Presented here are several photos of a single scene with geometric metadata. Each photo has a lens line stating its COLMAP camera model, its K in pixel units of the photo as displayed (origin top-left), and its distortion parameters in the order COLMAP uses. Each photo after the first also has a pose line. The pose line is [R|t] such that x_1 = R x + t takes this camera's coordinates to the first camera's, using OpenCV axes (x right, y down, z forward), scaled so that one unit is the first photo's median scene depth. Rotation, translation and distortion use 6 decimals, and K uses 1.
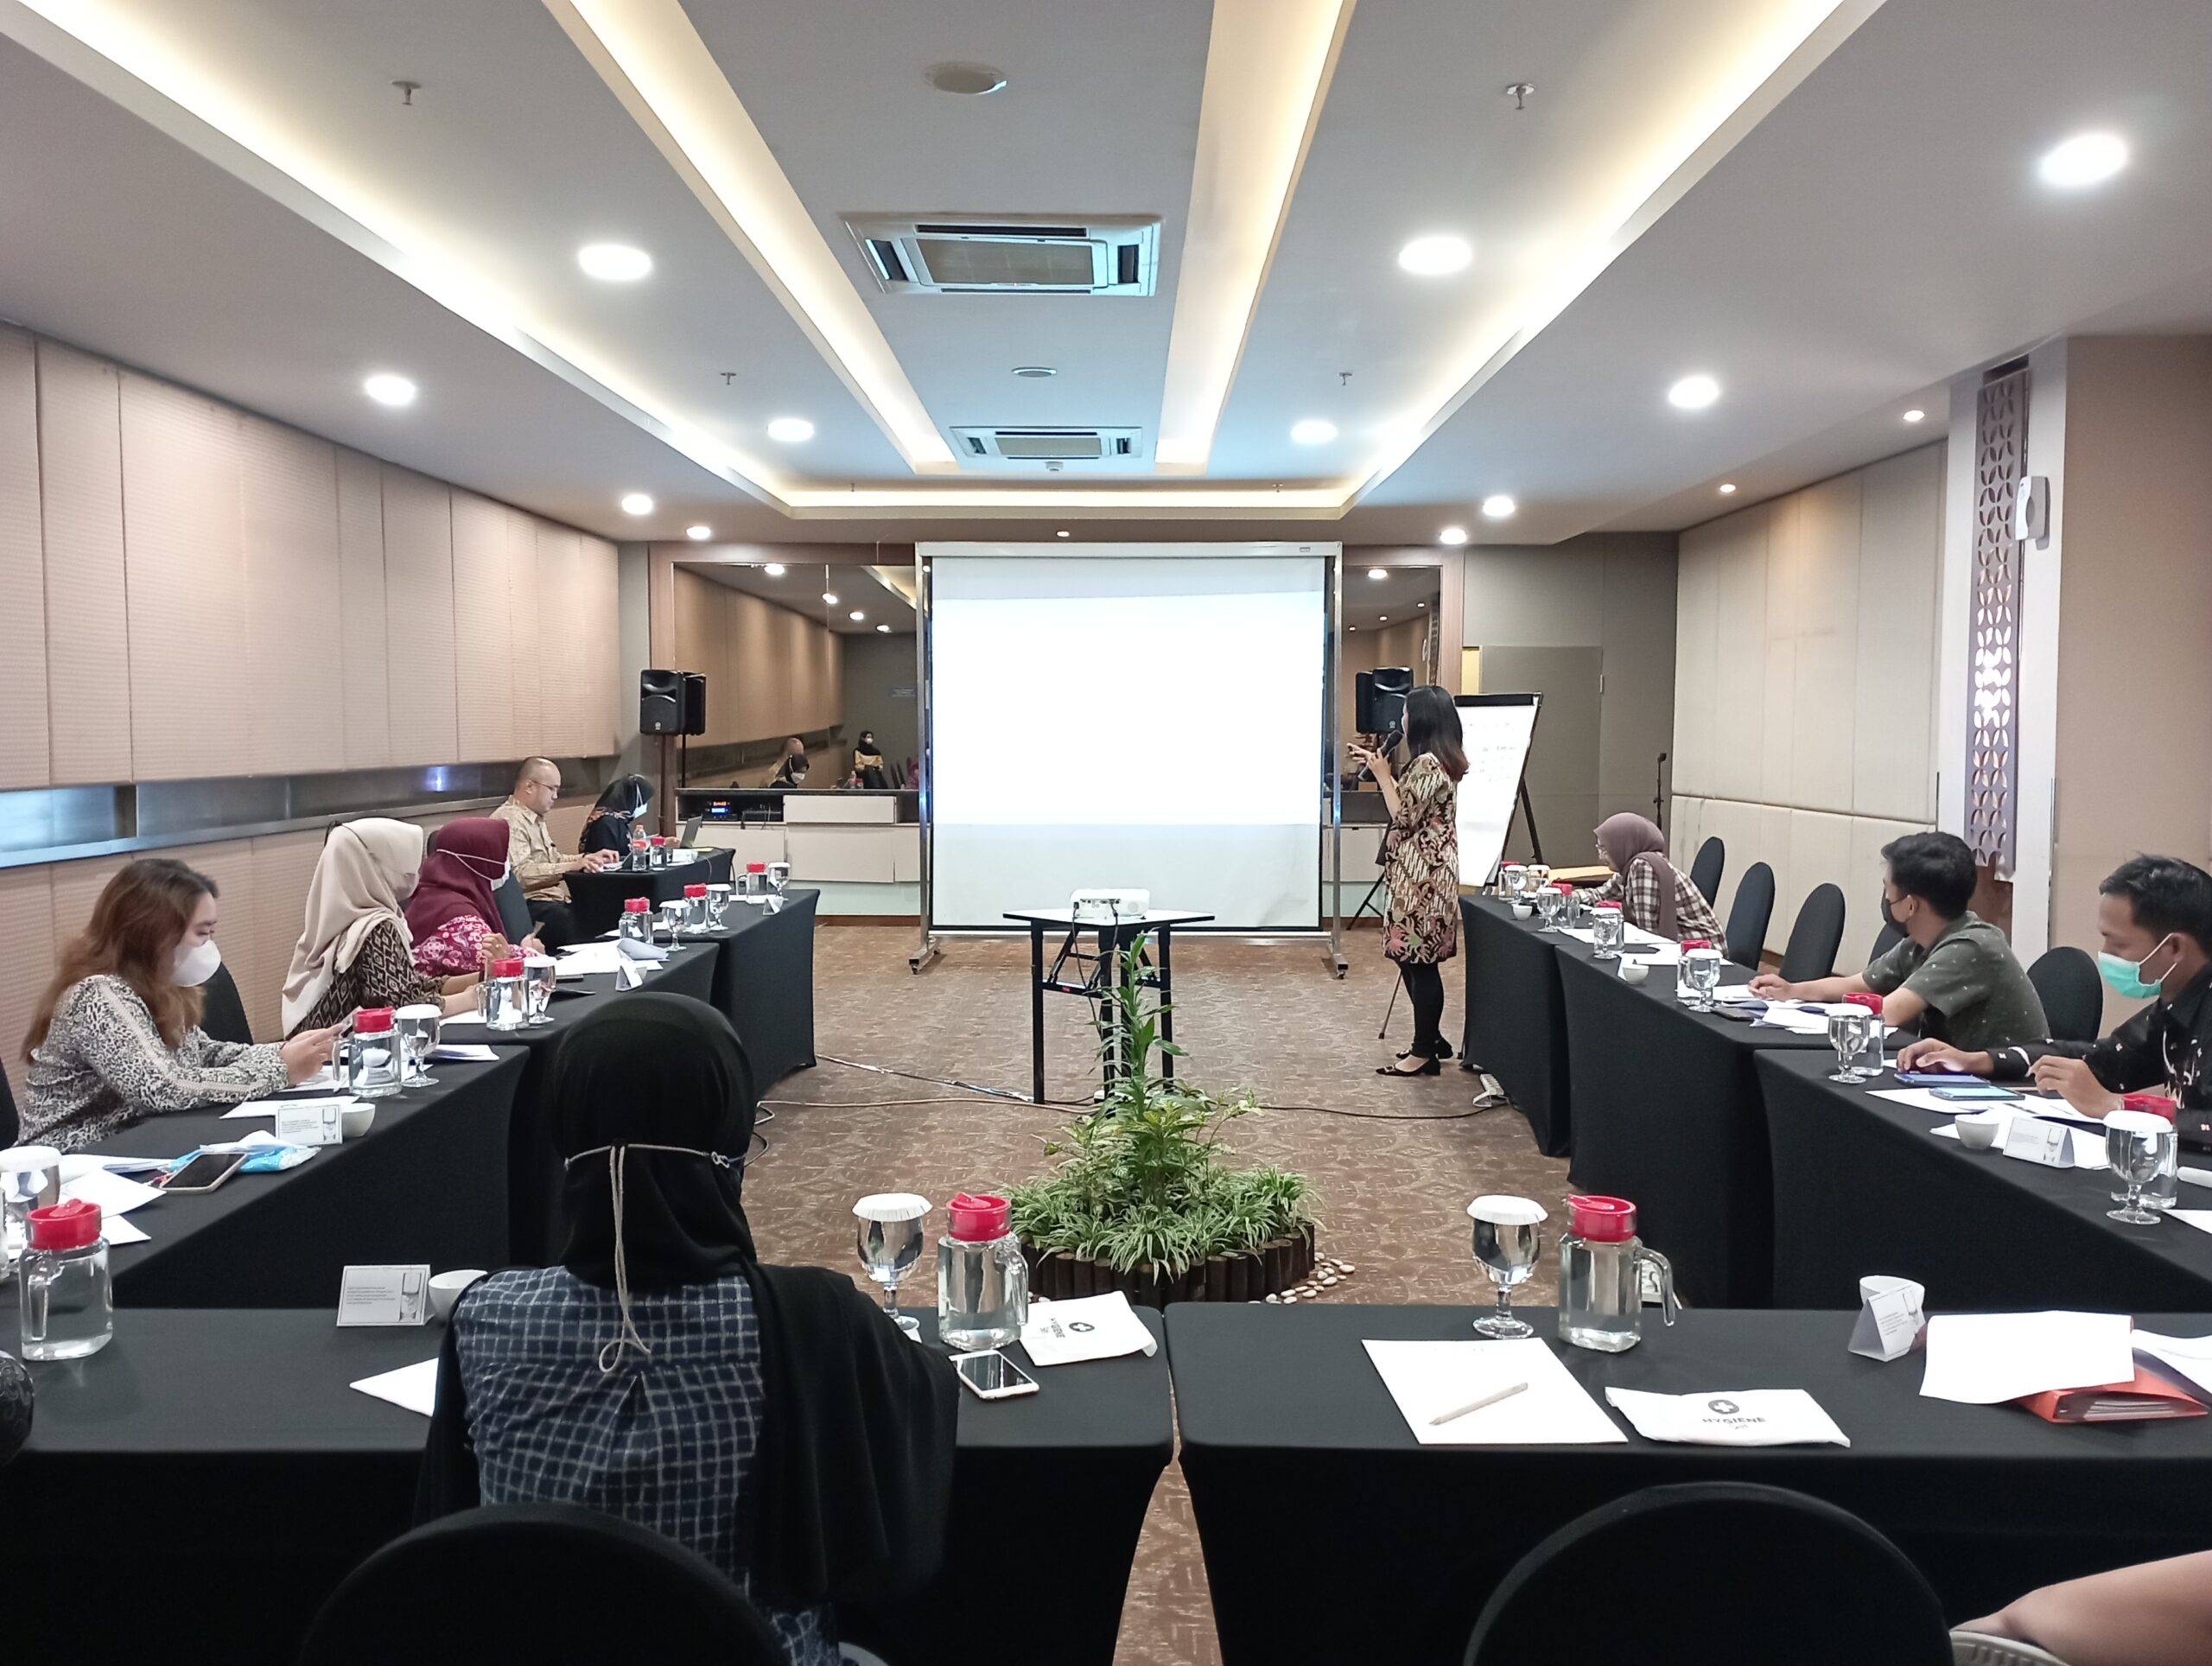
lens RADIAL K [[1814.1, 0, 1106.0], [0, 1814.1, 833.0], [0, 0, 1]] dist [0.071362, -0.066110]
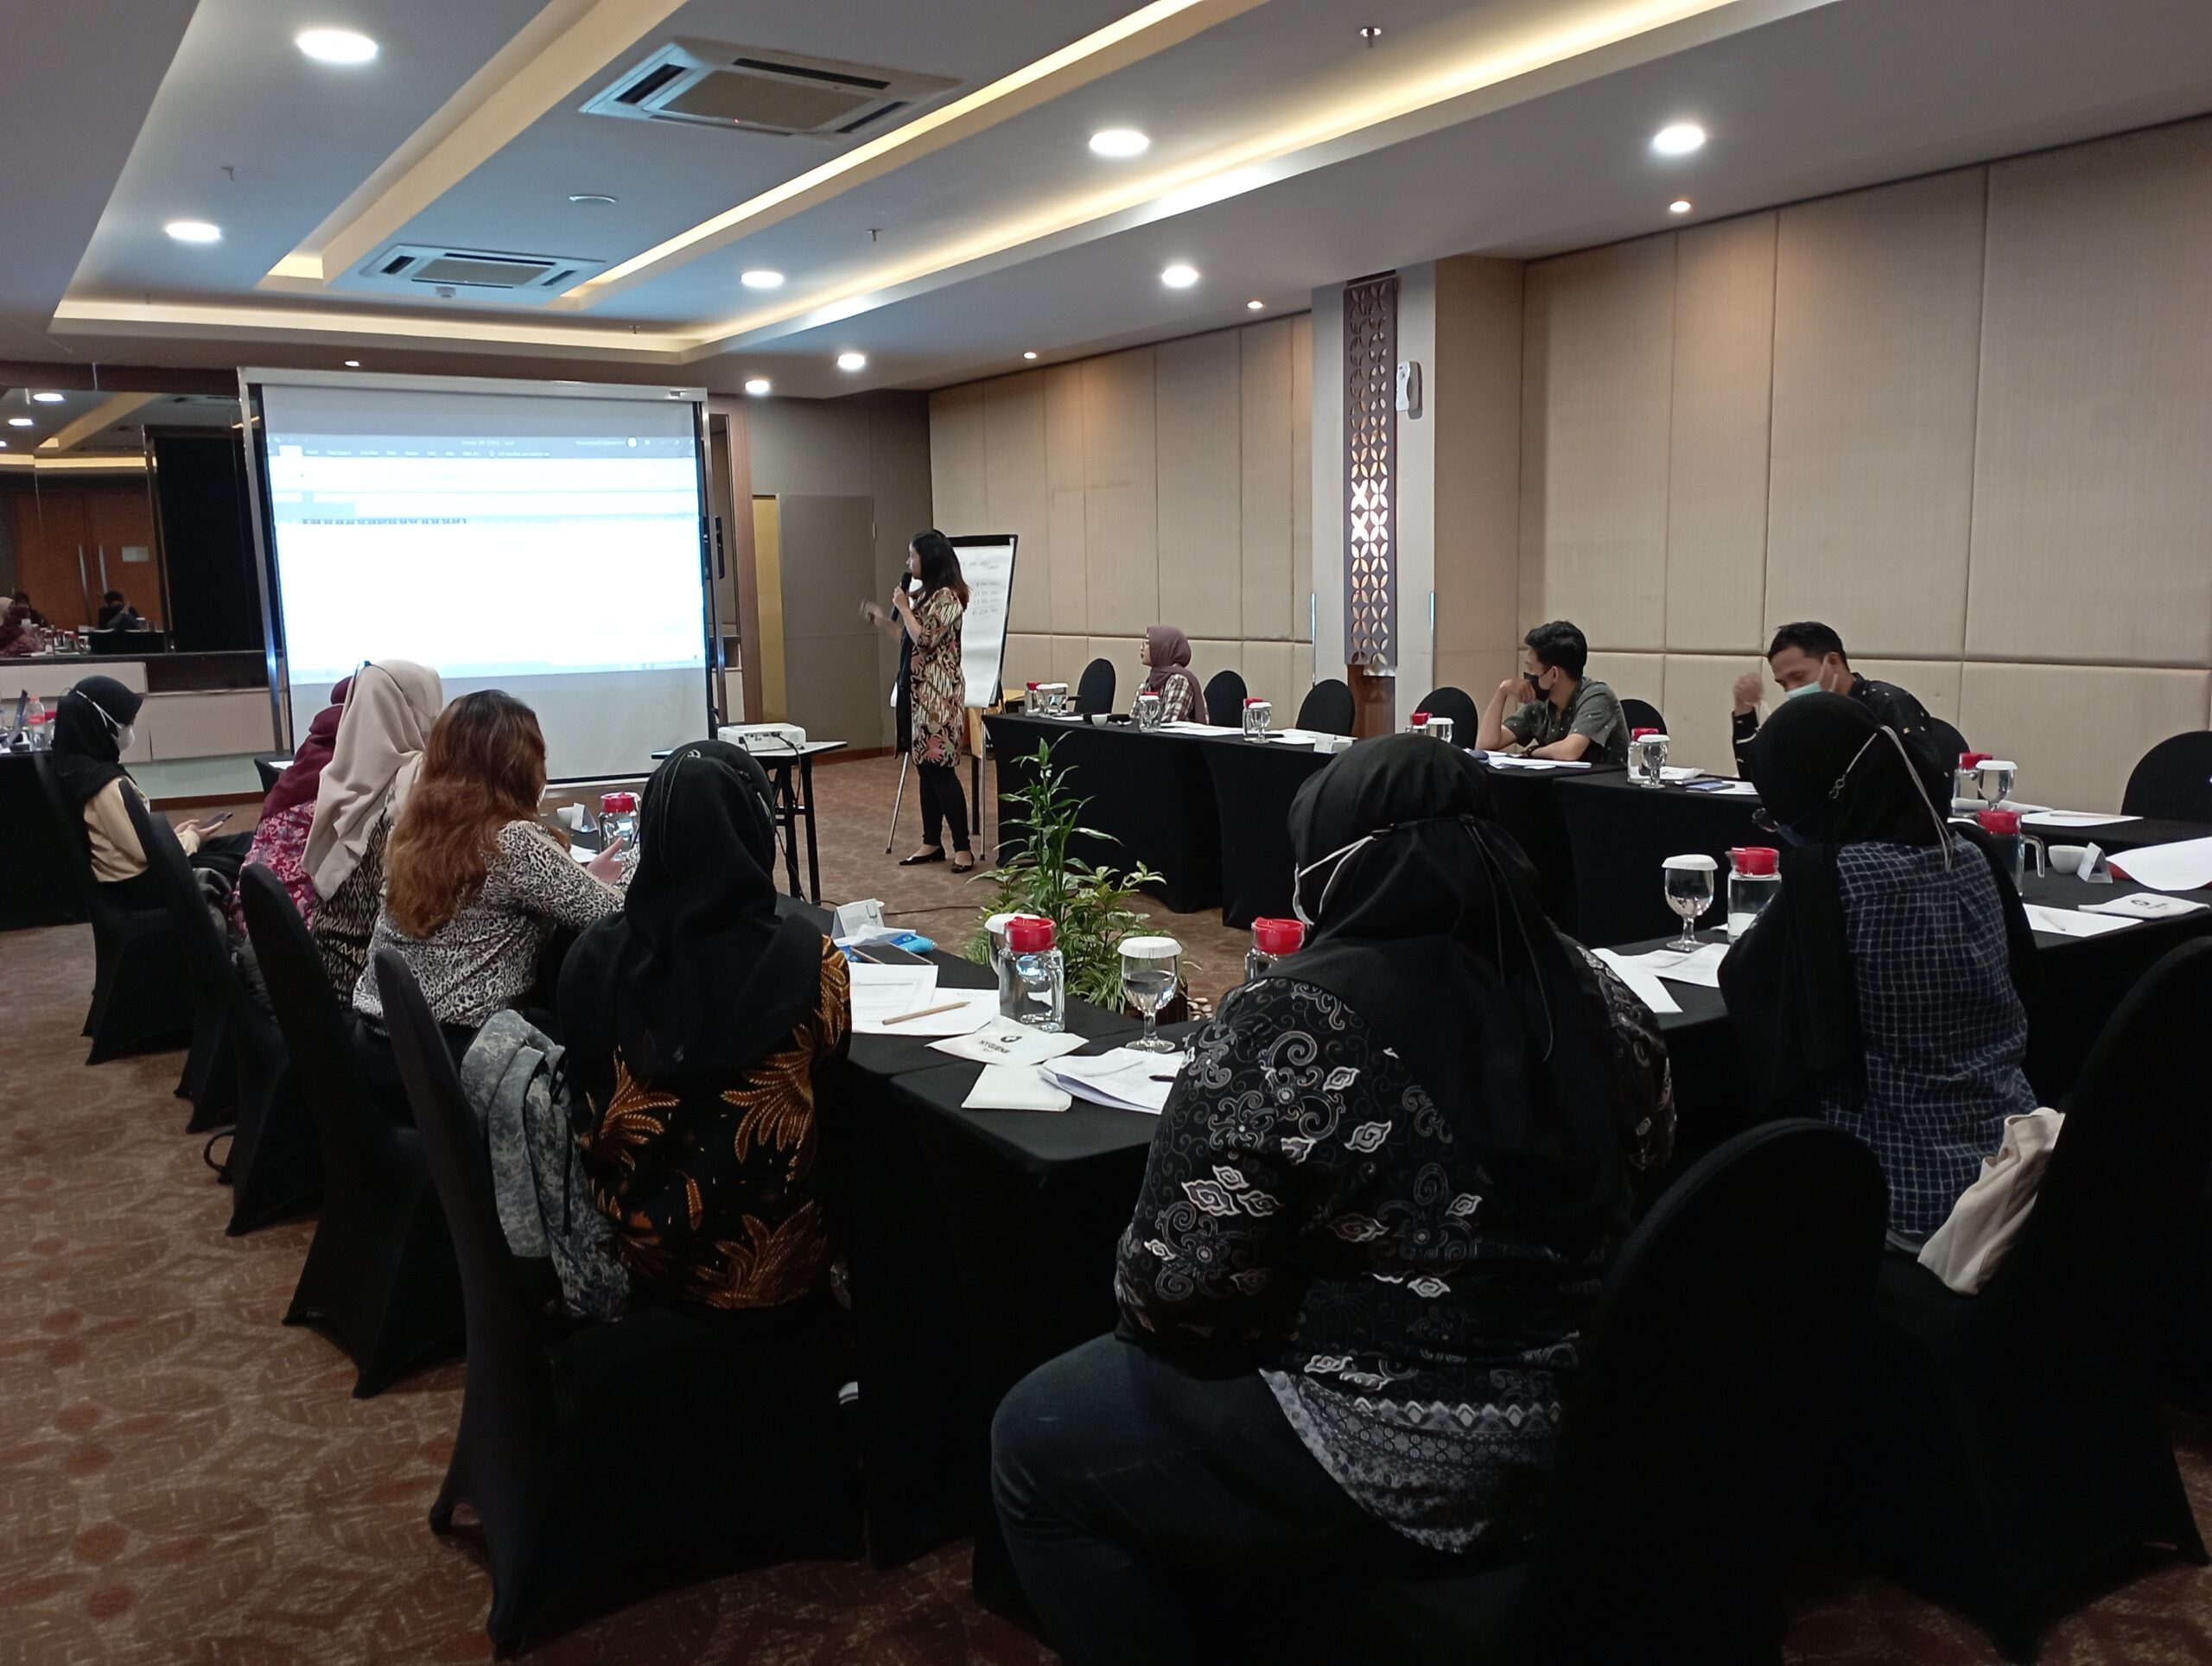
lens RADIAL K [[1814.1, 0, 1106.0], [0, 1814.1, 833.0], [0, 0, 1]] dist [0.071362, -0.066110]
pose [[0.840802, -0.093636, 0.533184, -0.250231], [0.052644, 0.994402, 0.091618, 0.005776], [-0.538778, -0.048964, 0.841024, 0.006520]]
